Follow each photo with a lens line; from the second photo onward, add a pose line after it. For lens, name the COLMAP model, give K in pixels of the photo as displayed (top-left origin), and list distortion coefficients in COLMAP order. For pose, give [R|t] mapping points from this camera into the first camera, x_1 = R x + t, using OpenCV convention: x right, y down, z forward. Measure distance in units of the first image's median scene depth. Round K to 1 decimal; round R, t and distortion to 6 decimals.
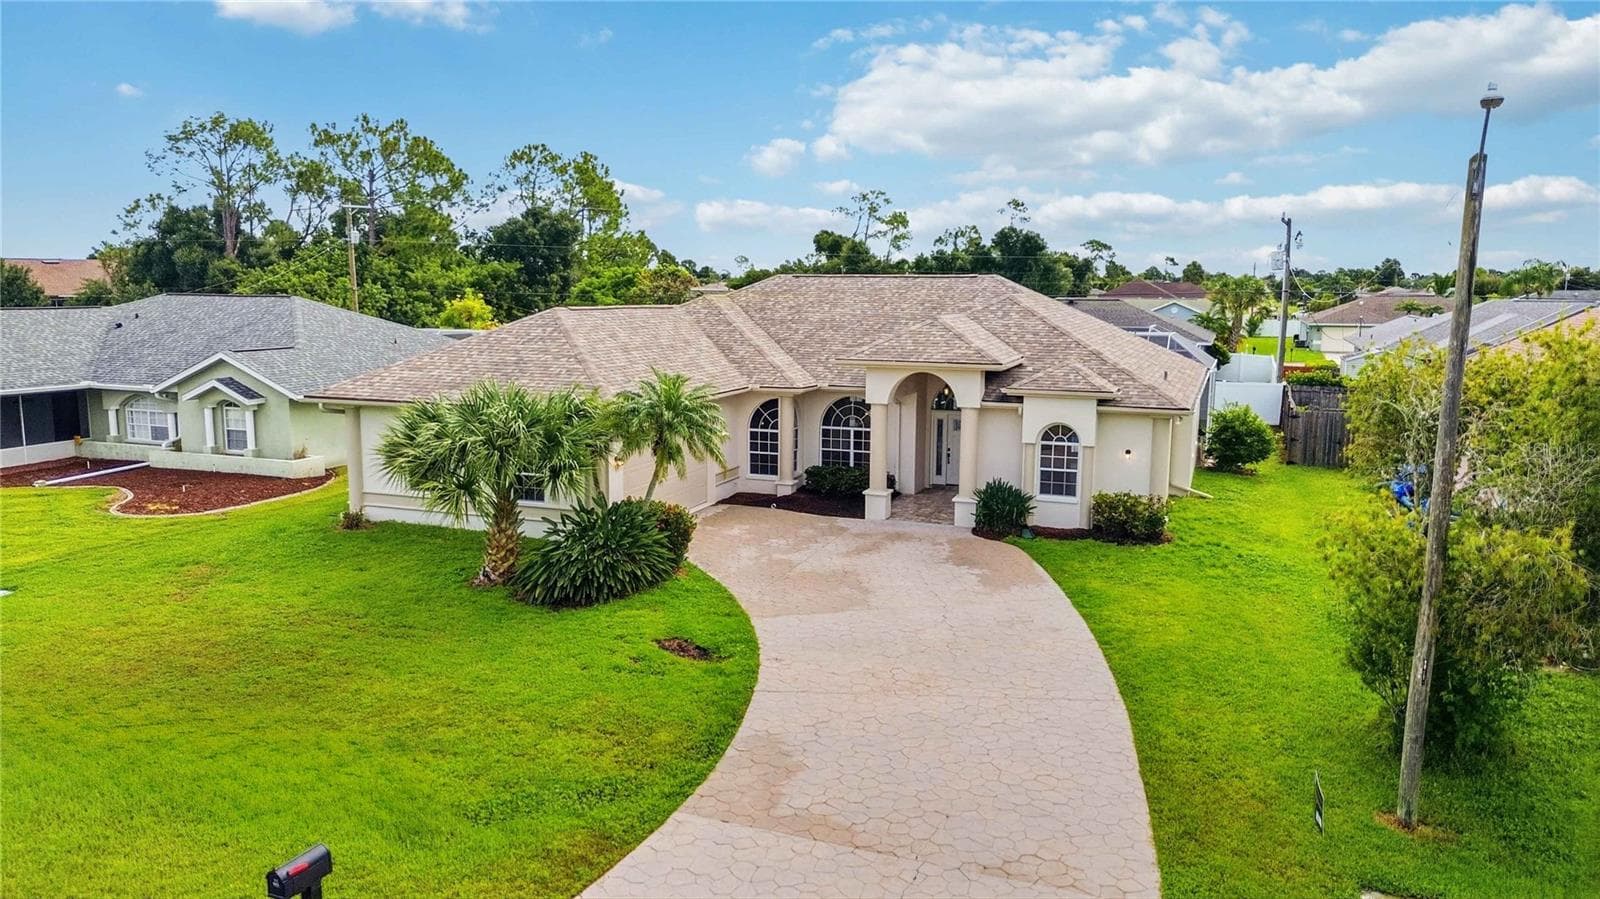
lens RADIAL K [[1123.8, 0, 799.2], [0, 1123.8, 458.8], [0, 0, 1]] dist [0.059508, -0.055750]
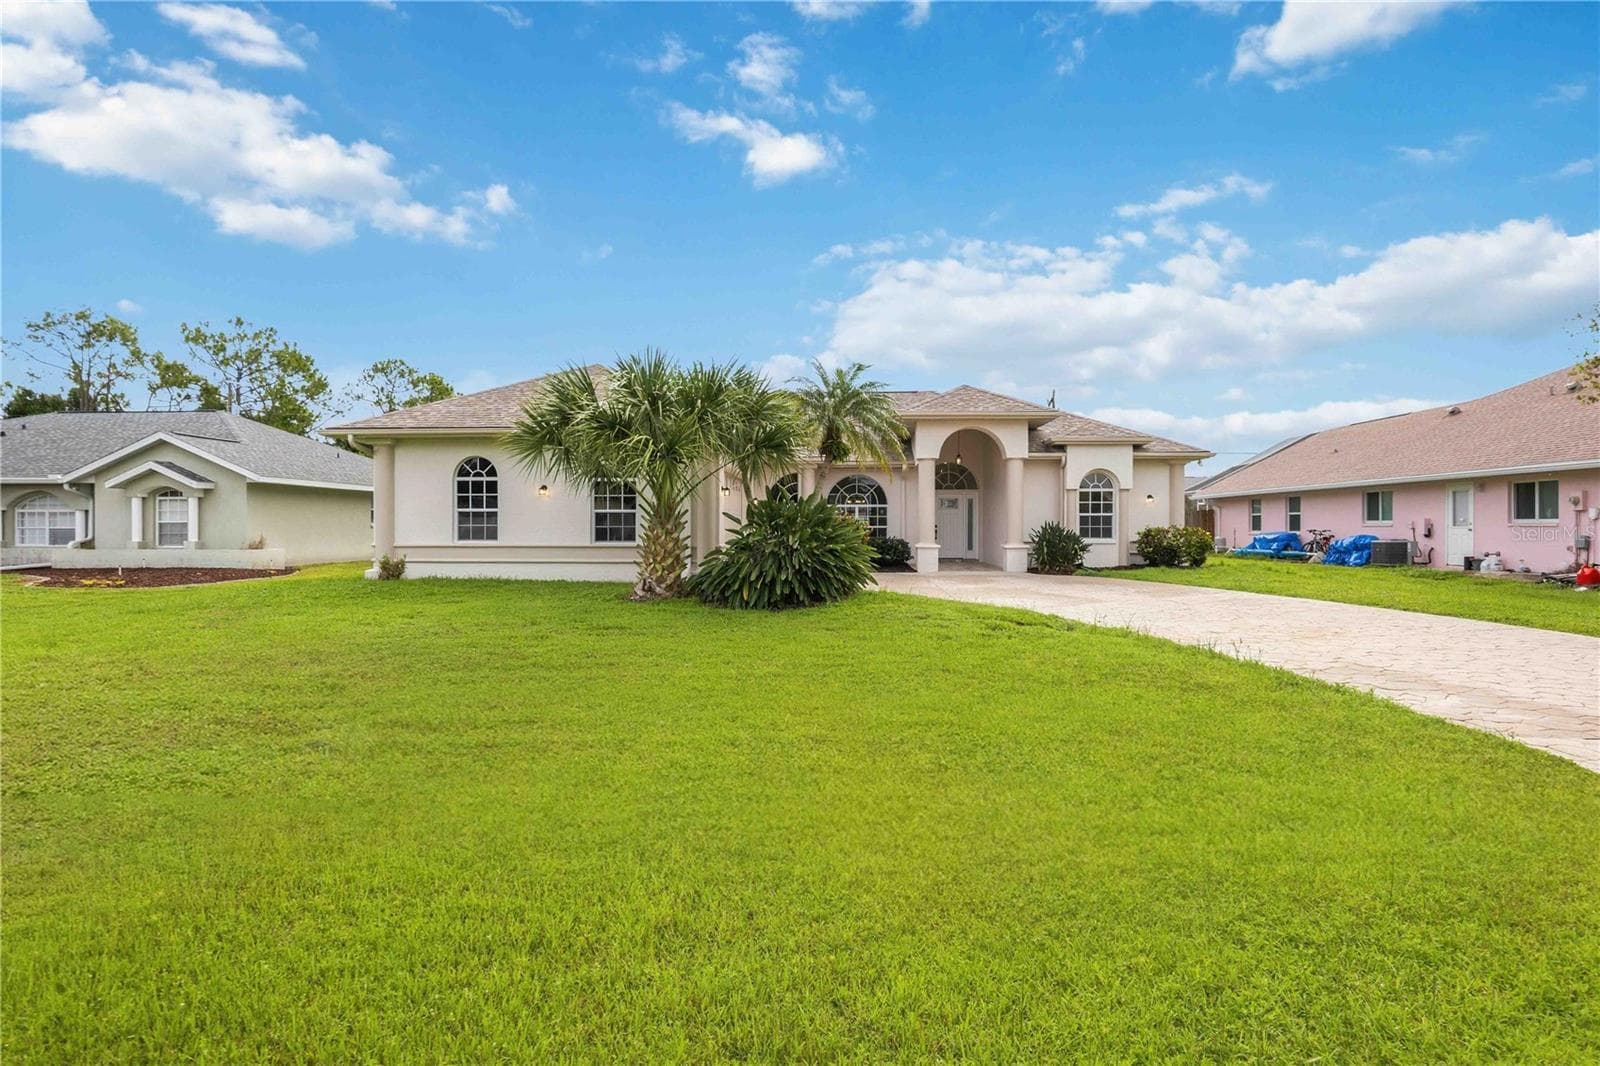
lens RADIAL K [[815.8, 0, 798.5], [0, 815.8, 532.6], [0, 0, 1]] dist [-0.011688, -0.001772]
pose [[0.953985, -0.008456, 0.299734, -0.269609], [0.051484, 0.989377, -0.135948, 0.114268], [-0.295400, 0.145124, 0.944287, 0.323287]]
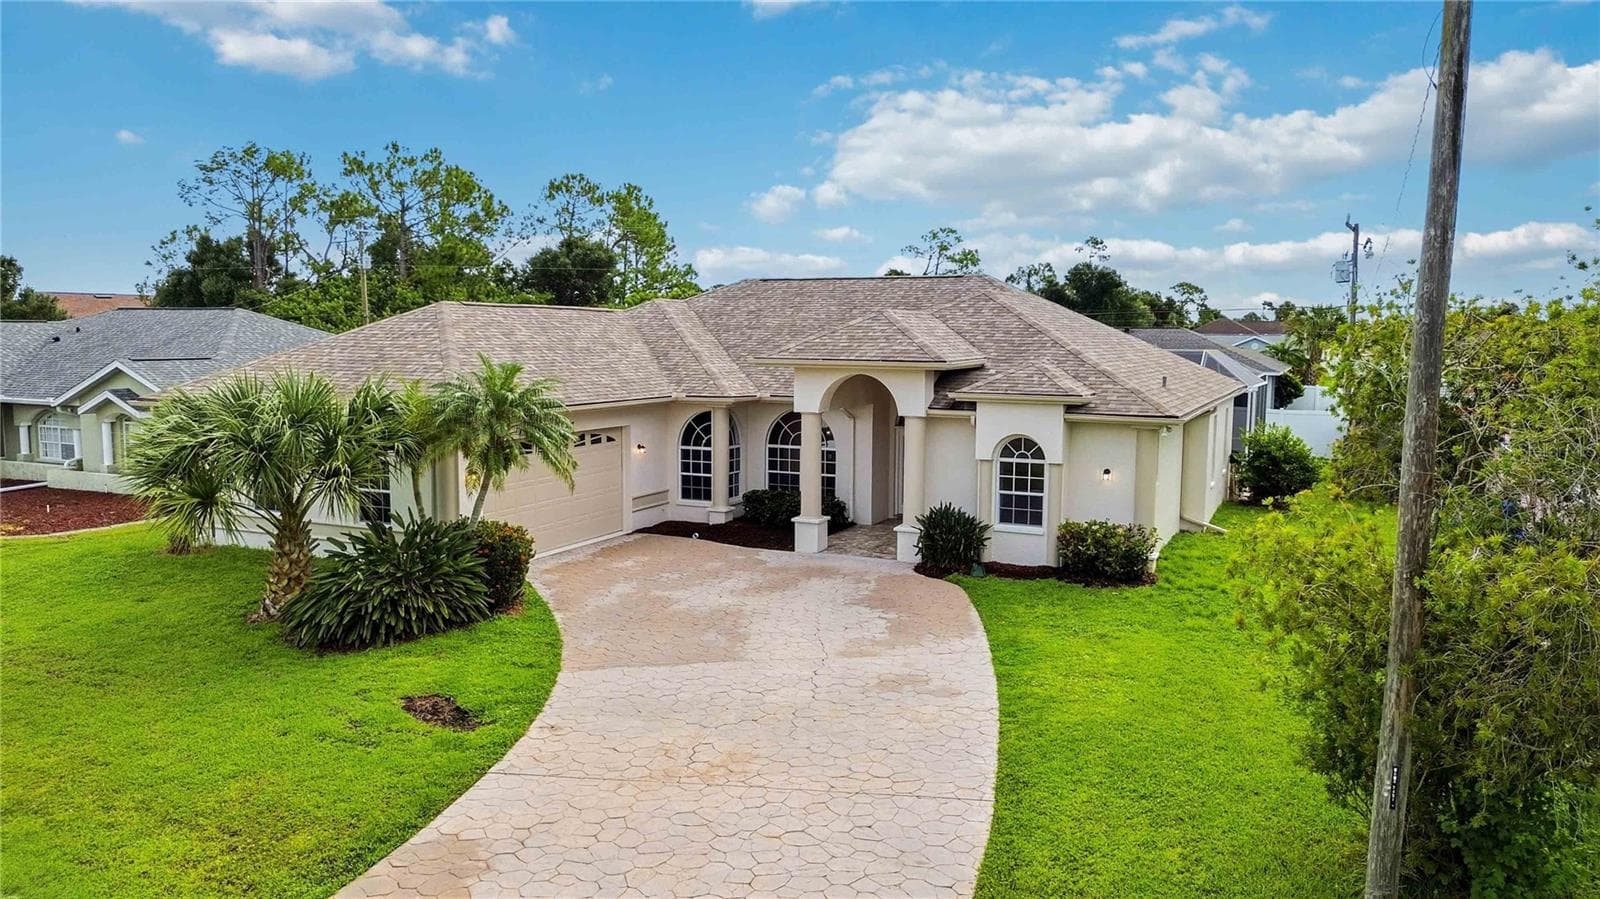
lens RADIAL K [[1123.8, 0, 801.7], [0, 1123.8, 459.1], [0, 0, 1]] dist [0.059508, -0.055750]
pose [[0.996874, 0.007848, -0.078612, 0.129162], [-0.011159, 0.999065, -0.041770, 0.019879], [0.078210, 0.042517, 0.996030, 0.169205]]
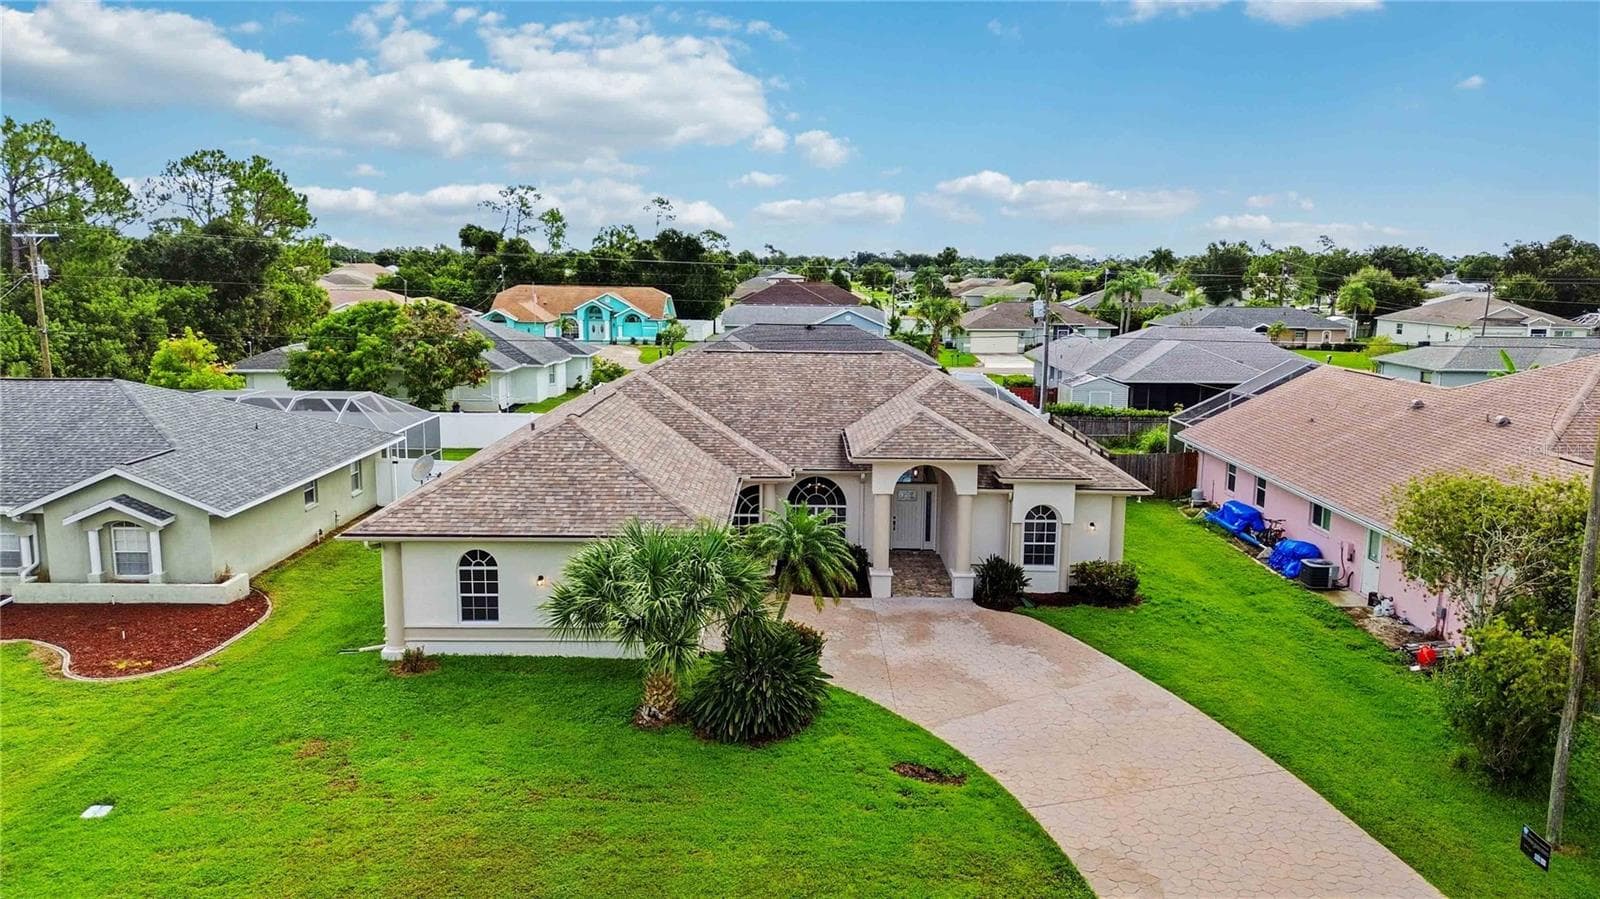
lens RADIAL K [[1123.8, 0, 798.6], [0, 1123.8, 448.1], [0, 0, 1]] dist [0.059508, -0.055750]
pose [[0.936180, -0.055483, 0.347114, -0.384279], [0.051287, 0.998457, 0.021272, -0.120494], [-0.347759, -0.002112, 0.937582, -0.008353]]
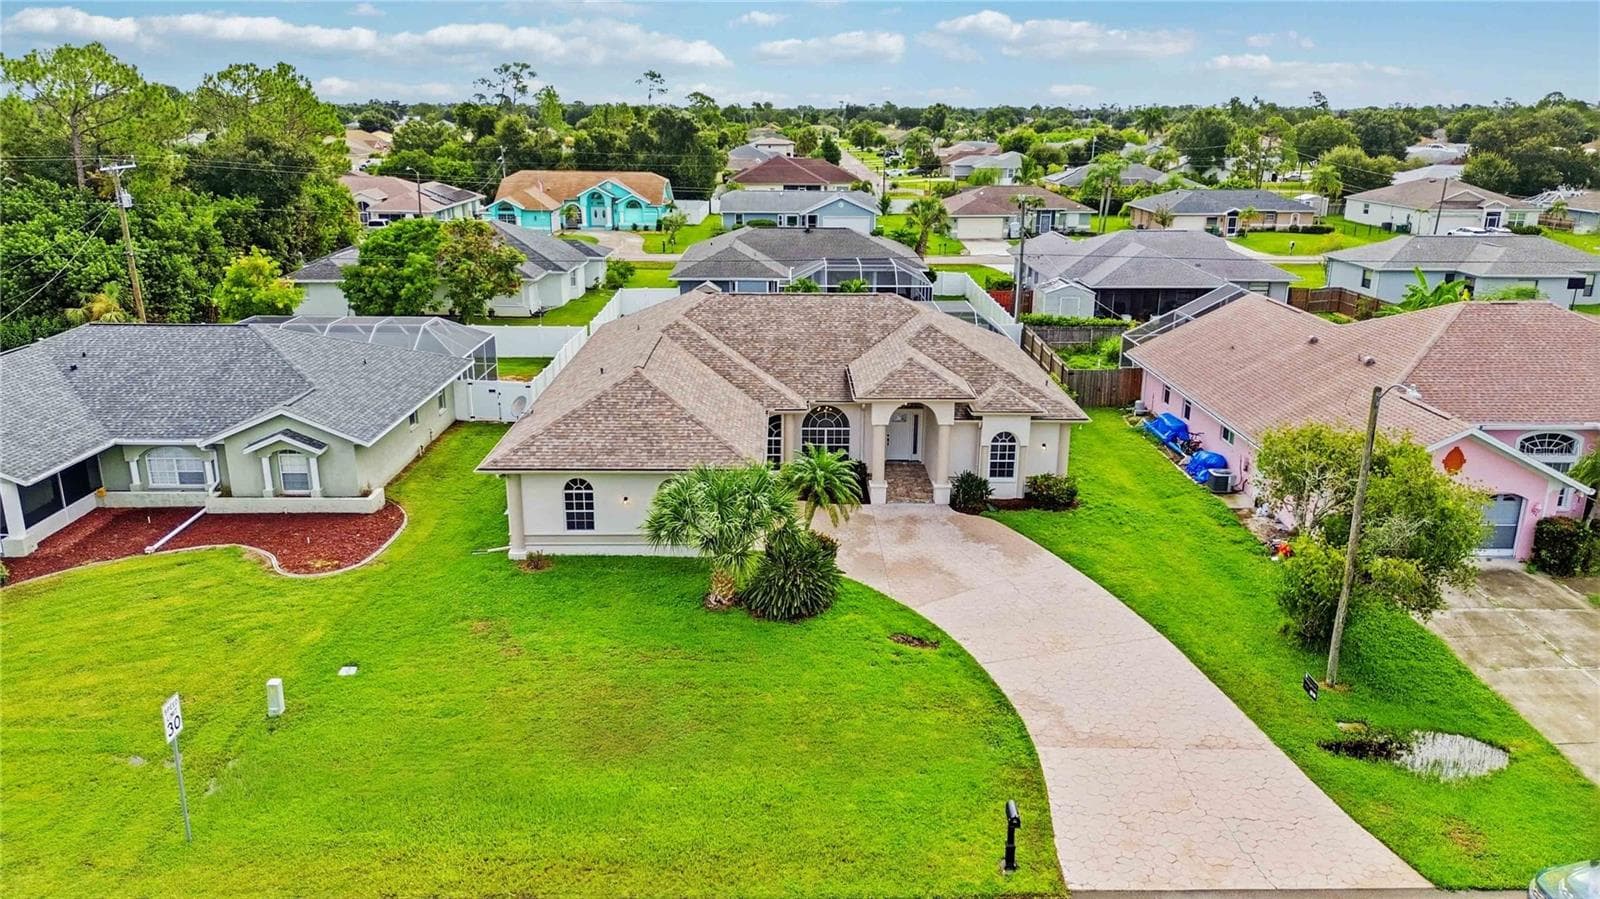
lens RADIAL K [[1123.8, 0, 797.5], [0, 1123.8, 445.1], [0, 0, 1]] dist [0.059508, -0.055750]
pose [[0.932169, -0.104173, 0.346711, -0.511980], [0.056485, 0.987827, 0.144939, -0.230658], [-0.357589, -0.115524, 0.926706, -0.269640]]
